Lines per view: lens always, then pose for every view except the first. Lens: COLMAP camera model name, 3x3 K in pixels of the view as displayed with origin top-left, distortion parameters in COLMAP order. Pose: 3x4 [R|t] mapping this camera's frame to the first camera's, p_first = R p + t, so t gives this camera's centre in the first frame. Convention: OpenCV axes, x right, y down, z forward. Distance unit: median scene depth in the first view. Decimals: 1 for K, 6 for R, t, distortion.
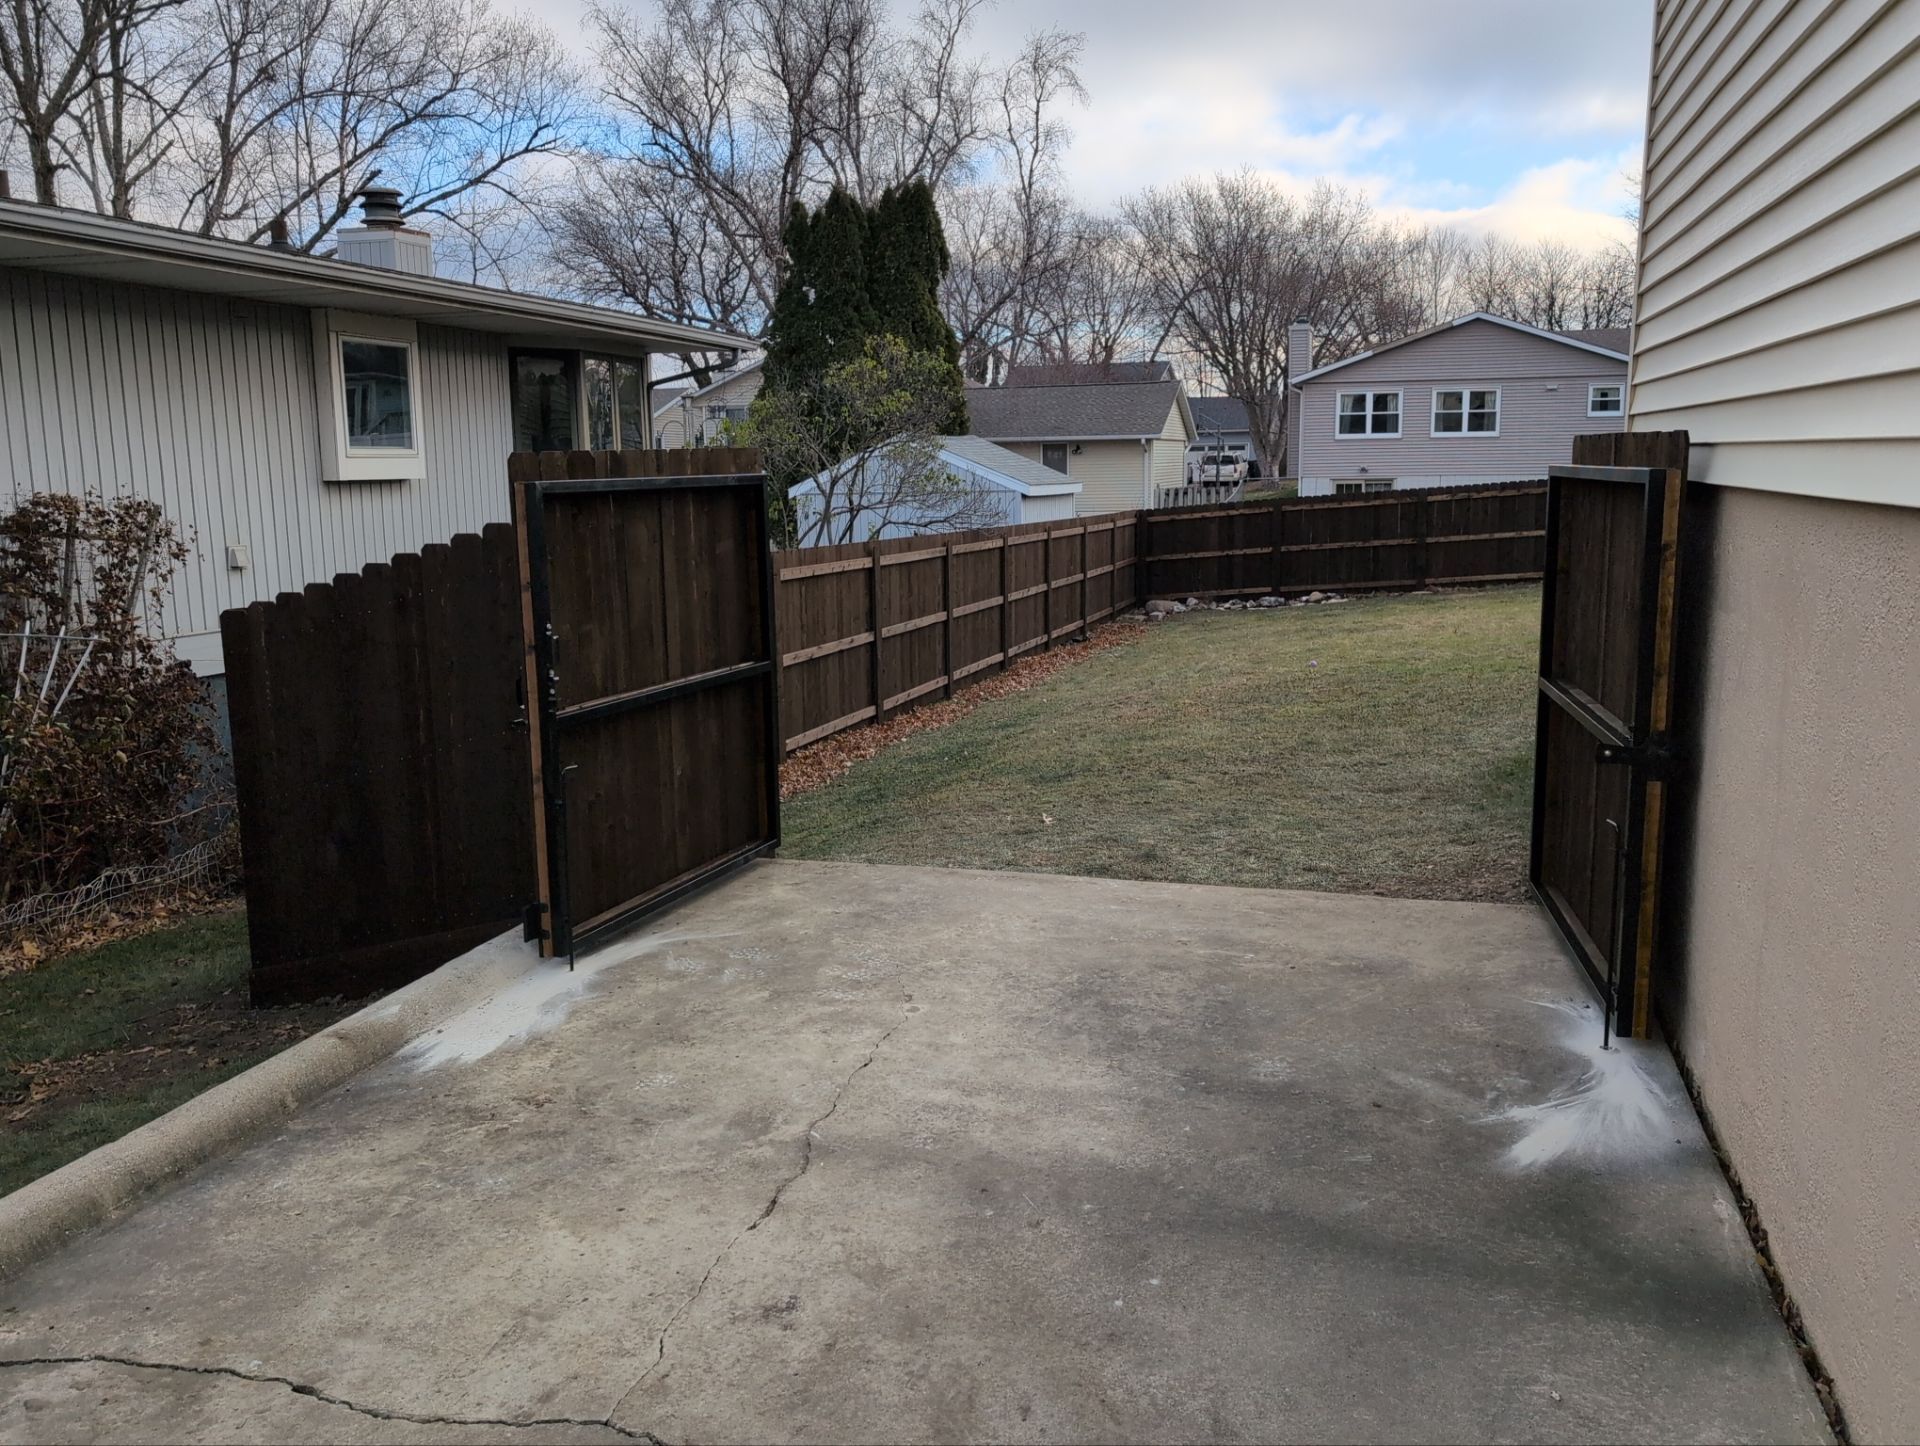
lens RADIAL K [[1586.7, 0, 950.2], [0, 1586.7, 722.0], [0, 0, 1]] dist [0.040403, -0.041025]
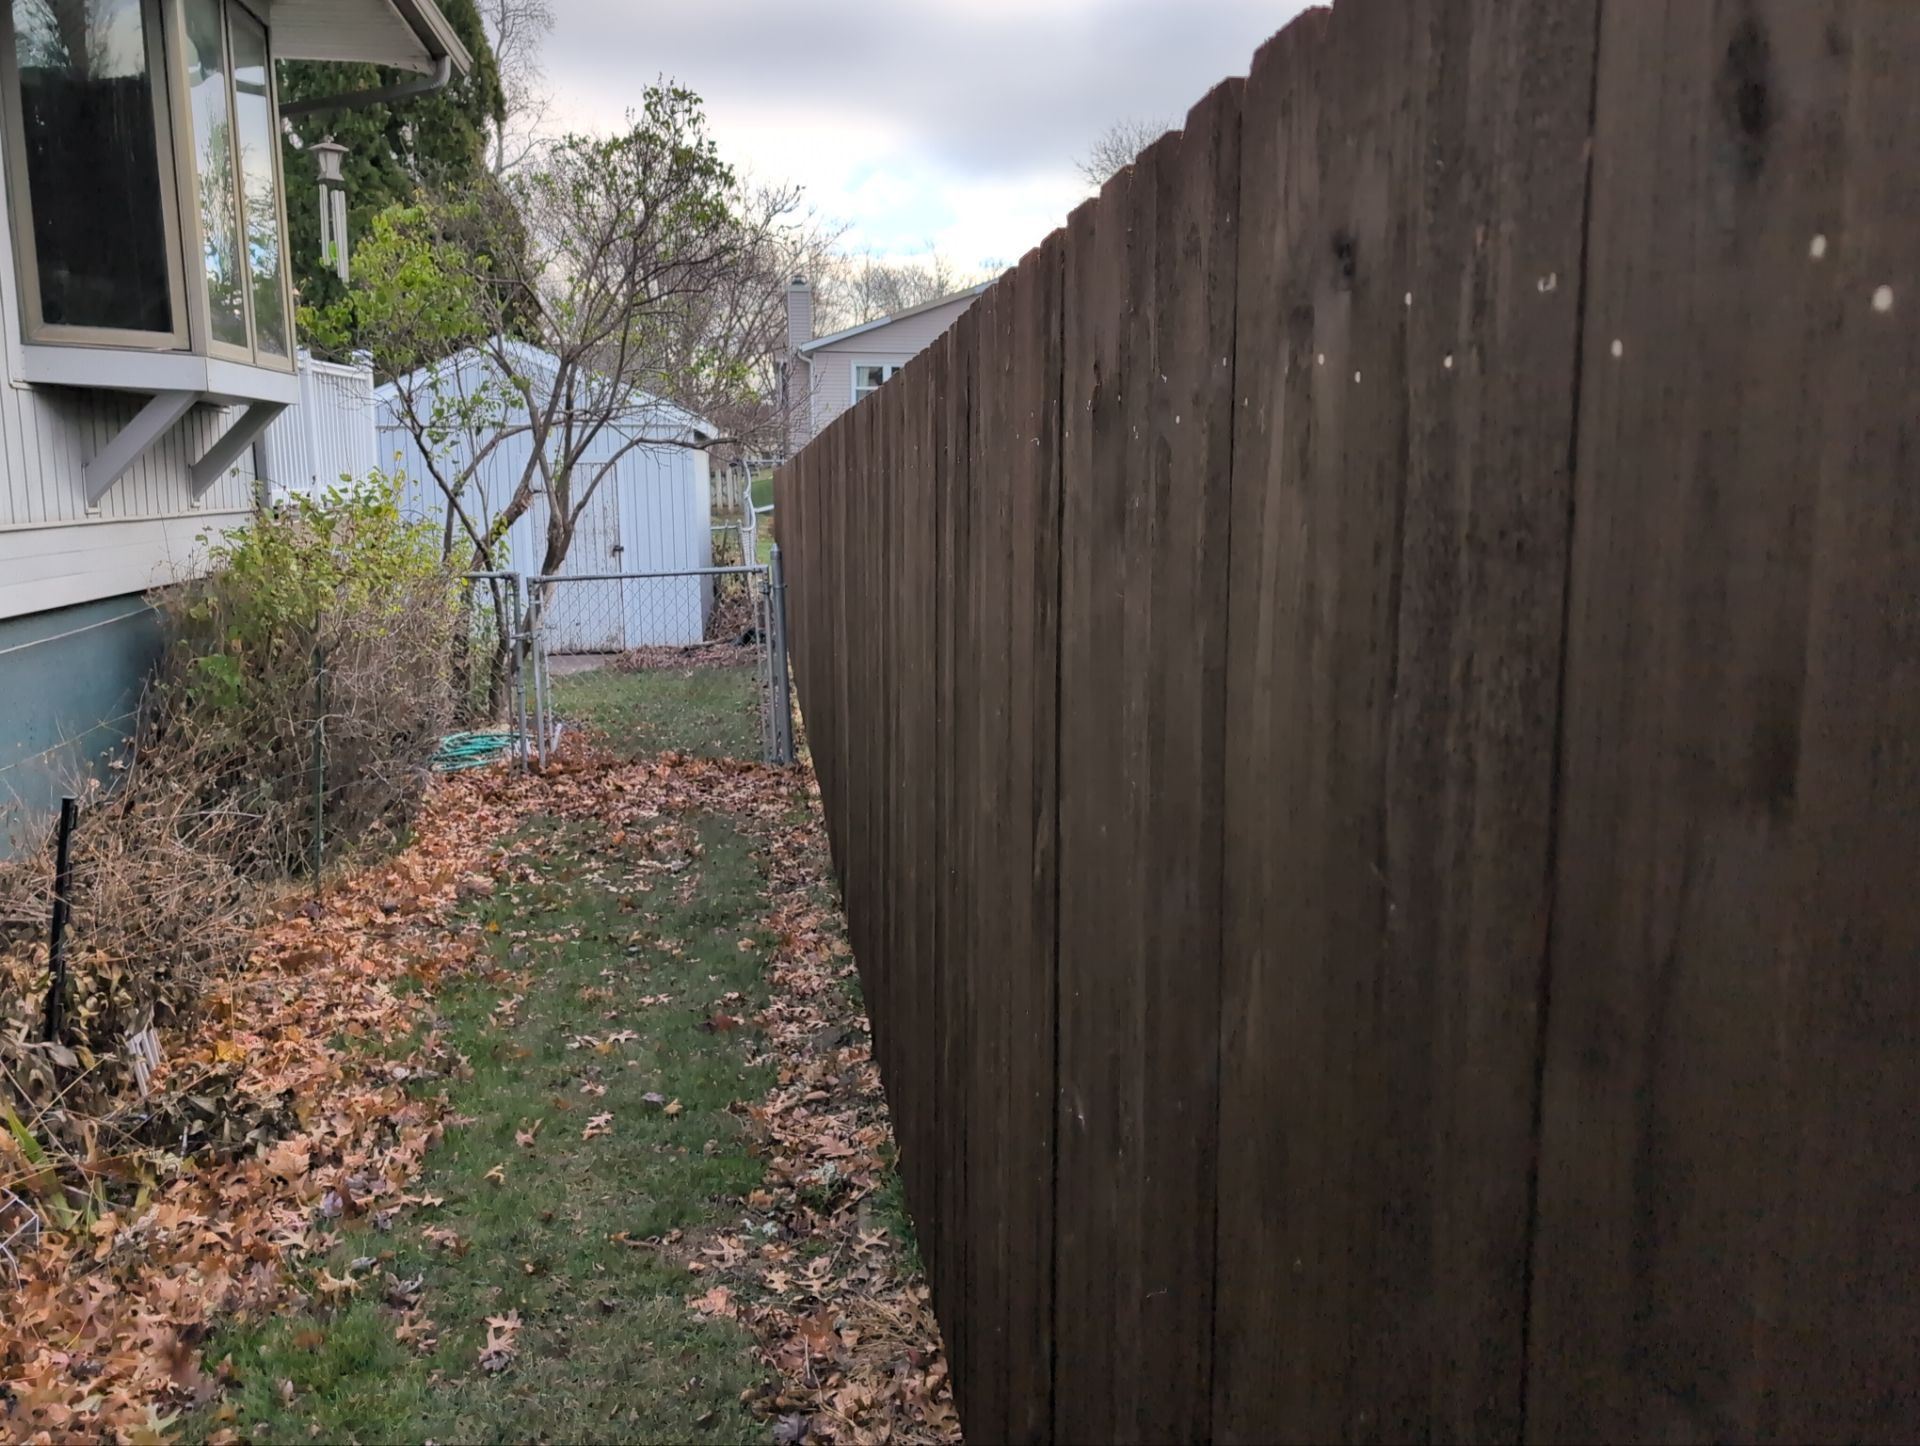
lens RADIAL K [[1596.3, 0, 949.2], [0, 1596.3, 726.8], [0, 0, 1]] dist [0.033207, -0.027548]
pose [[0.917380, -0.050630, 0.394779, -0.227256], [0.052681, 0.998595, 0.005650, -0.025625], [-0.394510, 0.015614, 0.918759, 0.558414]]
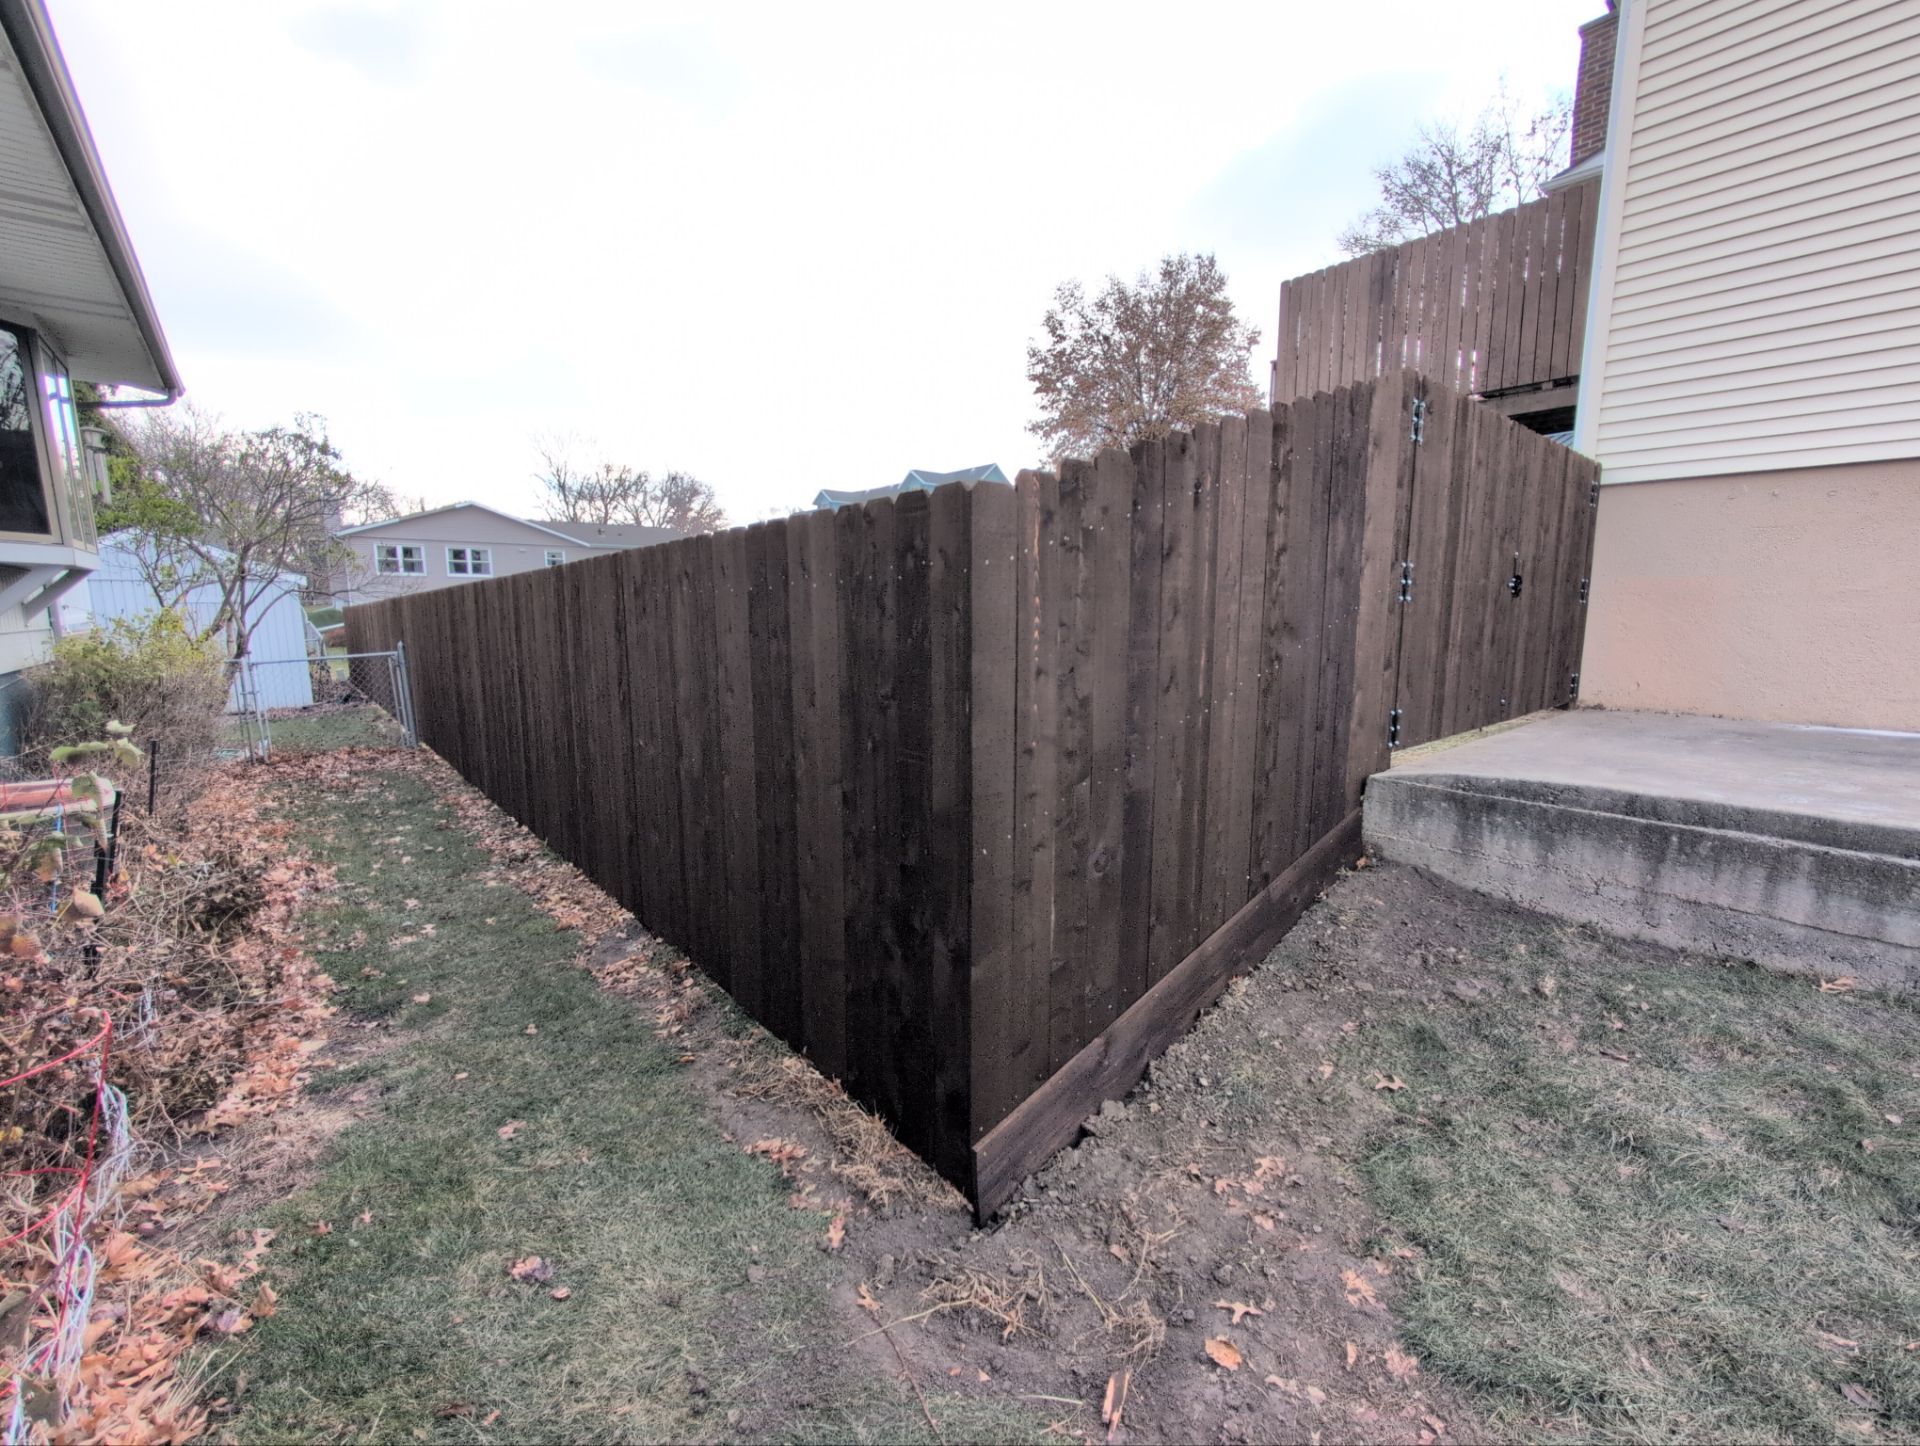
lens RADIAL K [[811.6, 0, 958.2], [0, 811.6, 737.4], [0, 0, 1]] dist [-0.002019, 0.000836]
pose [[0.557313, -0.118124, 0.821857, -0.334871], [0.126010, 0.990396, 0.056899, -0.001000], [-0.820685, 0.071852, 0.566845, 0.423498]]
